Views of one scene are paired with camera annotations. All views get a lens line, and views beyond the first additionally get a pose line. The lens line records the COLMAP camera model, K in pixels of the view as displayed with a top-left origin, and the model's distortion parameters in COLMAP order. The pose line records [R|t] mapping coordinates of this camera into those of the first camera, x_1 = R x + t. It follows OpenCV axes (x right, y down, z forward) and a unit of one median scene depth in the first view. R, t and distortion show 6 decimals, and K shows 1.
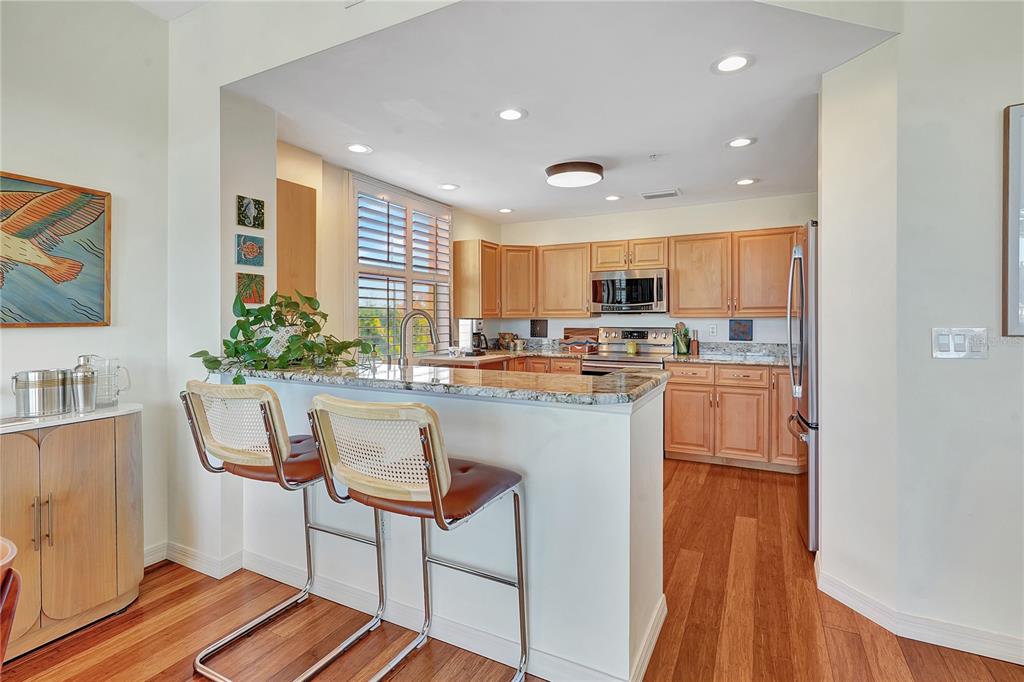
lens RADIAL K [[495.9, 0, 506.1], [0, 495.9, 315.4], [0, 0, 1]] dist [-0.007019, 0.001129]
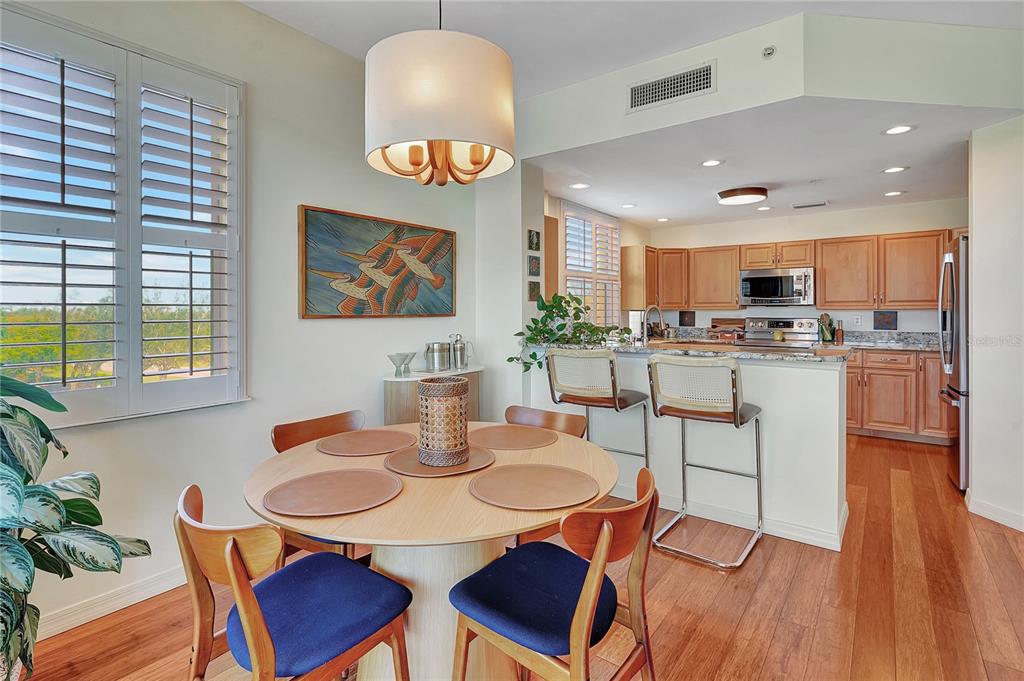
lens RADIAL K [[495.9, 0, 498.1], [0, 495.9, 308.2], [0, 0, 1]] dist [-0.007019, 0.001129]
pose [[0.982855, -0.001073, -0.184377, -0.215661], [0.001983, 0.999987, 0.004754, -0.006437], [0.184369, -0.005038, 0.982844, -0.313780]]
